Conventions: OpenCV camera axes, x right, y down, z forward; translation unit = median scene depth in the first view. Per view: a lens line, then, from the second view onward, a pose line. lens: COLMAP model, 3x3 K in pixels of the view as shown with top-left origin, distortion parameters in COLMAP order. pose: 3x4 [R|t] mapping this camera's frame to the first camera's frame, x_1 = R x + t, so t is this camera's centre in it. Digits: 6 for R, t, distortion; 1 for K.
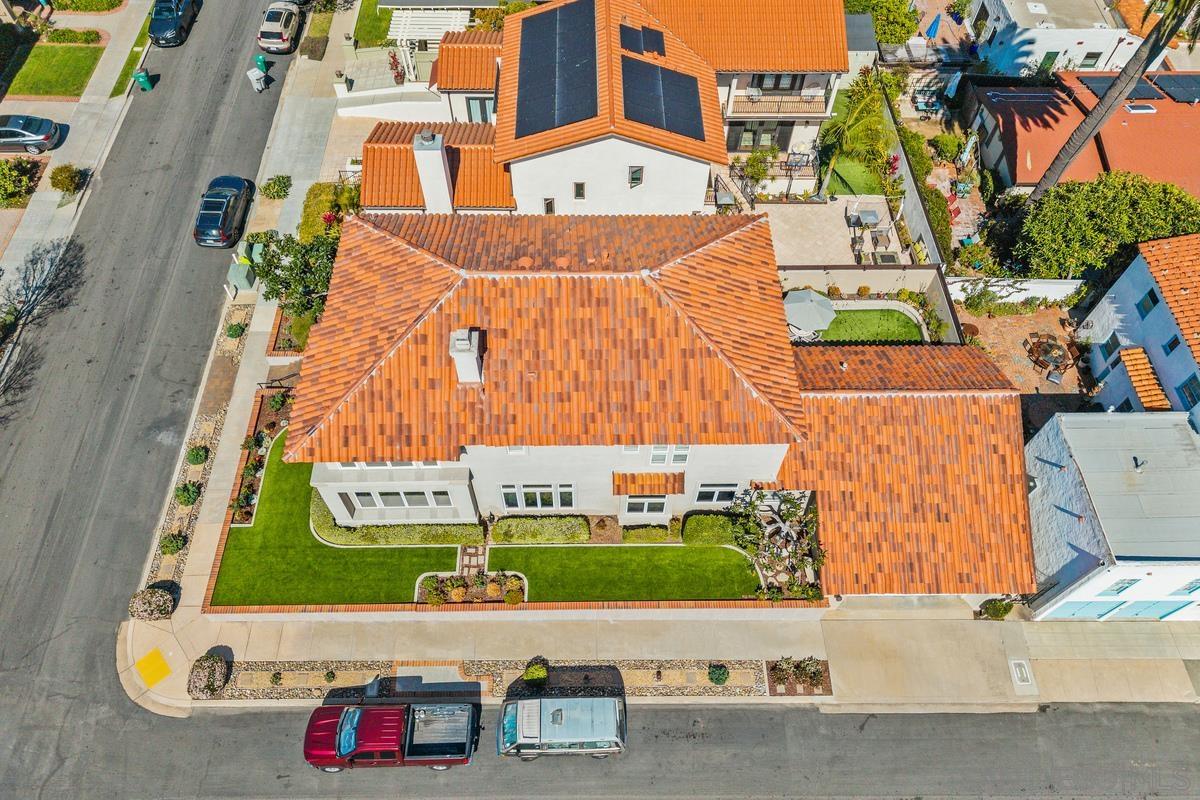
lens RADIAL K [[787.5, 0, 598.7], [0, 787.5, 420.8], [0, 0, 1]] dist [0.040436, -0.045869]
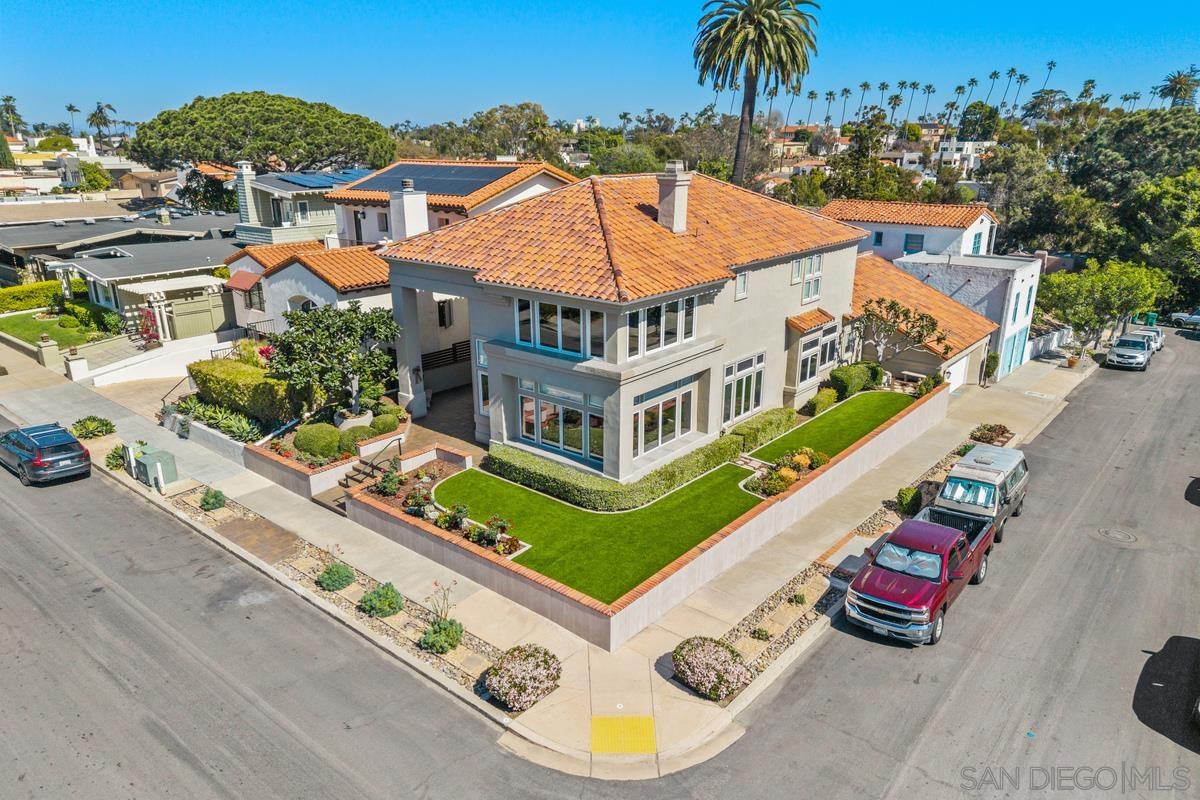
lens RADIAL K [[787.5, 0, 598.7], [0, 787.5, 420.8], [0, 0, 1]] dist [0.040436, -0.045869]
pose [[0.648159, -0.264498, 0.714094, -0.863617], [0.651863, 0.677474, -0.340740, 0.329545], [-0.393655, 0.686345, 0.611528, 0.536961]]
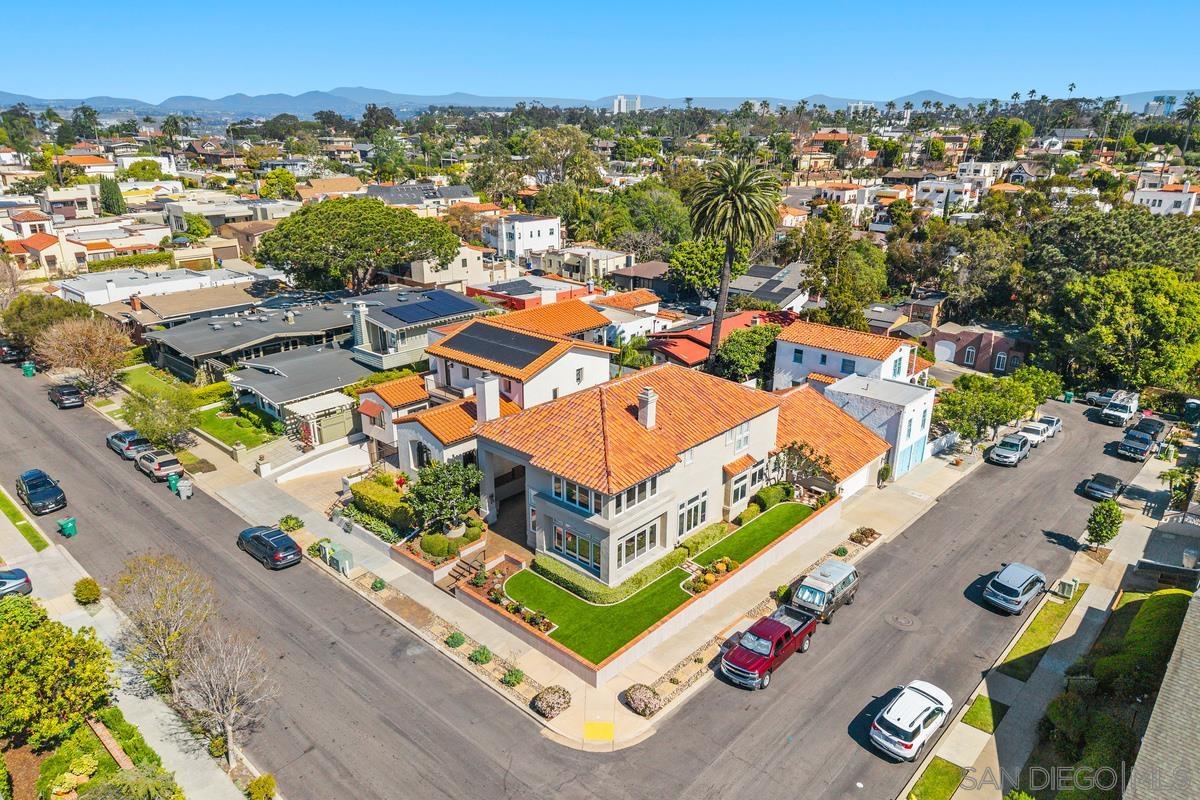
lens RADIAL K [[787.5, 0, 598.7], [0, 787.5, 420.8], [0, 0, 1]] dist [0.040436, -0.045869]
pose [[0.684612, -0.274894, 0.675084, -1.162662], [0.622901, 0.701631, -0.345989, 0.380540], [-0.378550, 0.657379, 0.651577, -0.011733]]
